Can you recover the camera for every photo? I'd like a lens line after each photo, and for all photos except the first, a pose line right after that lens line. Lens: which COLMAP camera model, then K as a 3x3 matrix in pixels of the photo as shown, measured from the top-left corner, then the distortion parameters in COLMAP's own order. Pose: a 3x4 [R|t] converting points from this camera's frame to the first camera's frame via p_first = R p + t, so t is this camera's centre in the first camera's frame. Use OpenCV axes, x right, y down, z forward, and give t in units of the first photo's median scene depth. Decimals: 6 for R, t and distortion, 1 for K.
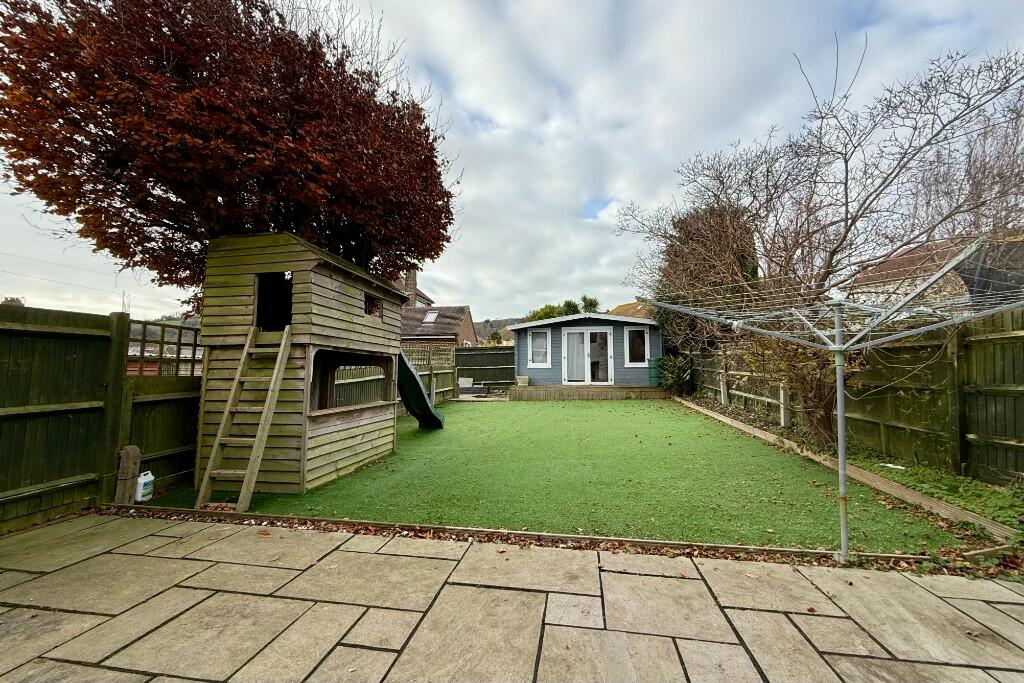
lens RADIAL K [[411.6, 0, 511.4], [0, 411.6, 342.8], [0, 0, 1]] dist [0.002192, 0.000457]
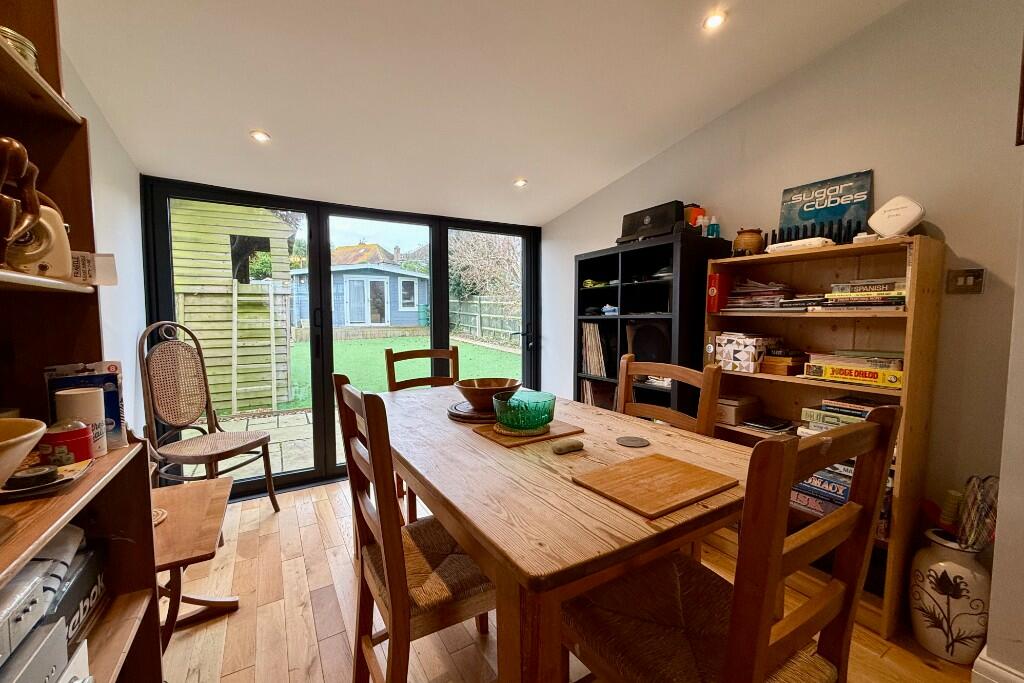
lens RADIAL K [[411.6, 0, 508.2], [0, 411.6, 345.0], [0, 0, 1]] dist [0.002192, 0.000457]
pose [[0.778115, -0.044520, 0.626542, -0.244947], [-0.046411, 0.990683, 0.128033, -0.012591], [-0.626404, -0.128703, 0.768800, -0.161785]]
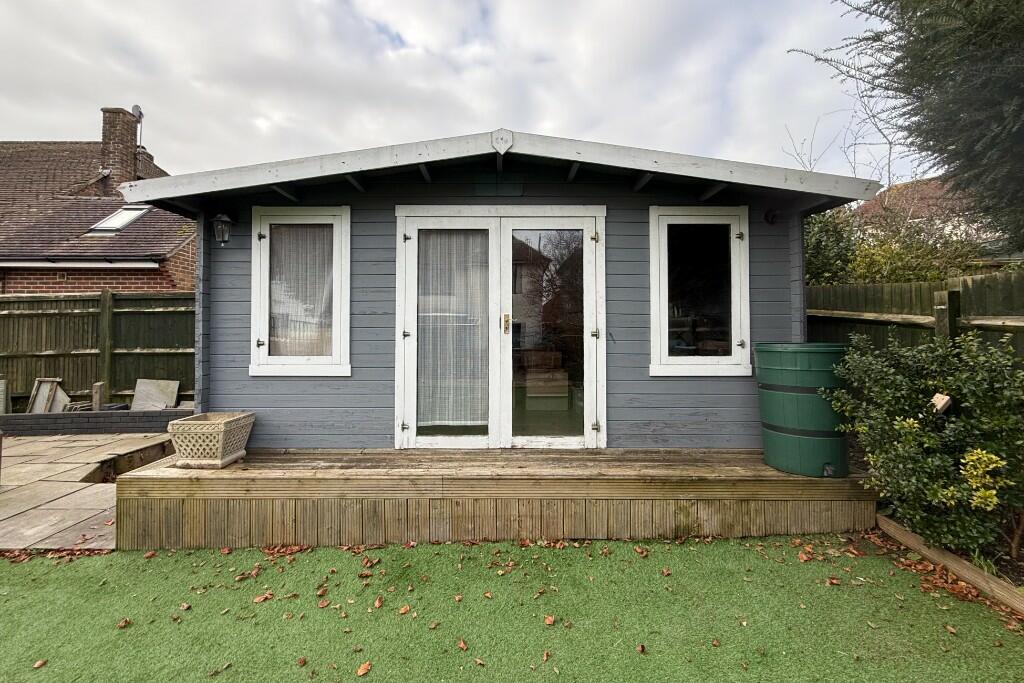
lens RADIAL K [[411.6, 0, 504.7], [0, 411.6, 332.9], [0, 0, 1]] dist [0.002192, 0.000457]
pose [[0.983858, -0.001298, 0.178945, 0.146324], [-0.013103, 0.996767, 0.079272, 0.016153], [-0.178470, -0.080337, 0.980660, 0.775808]]
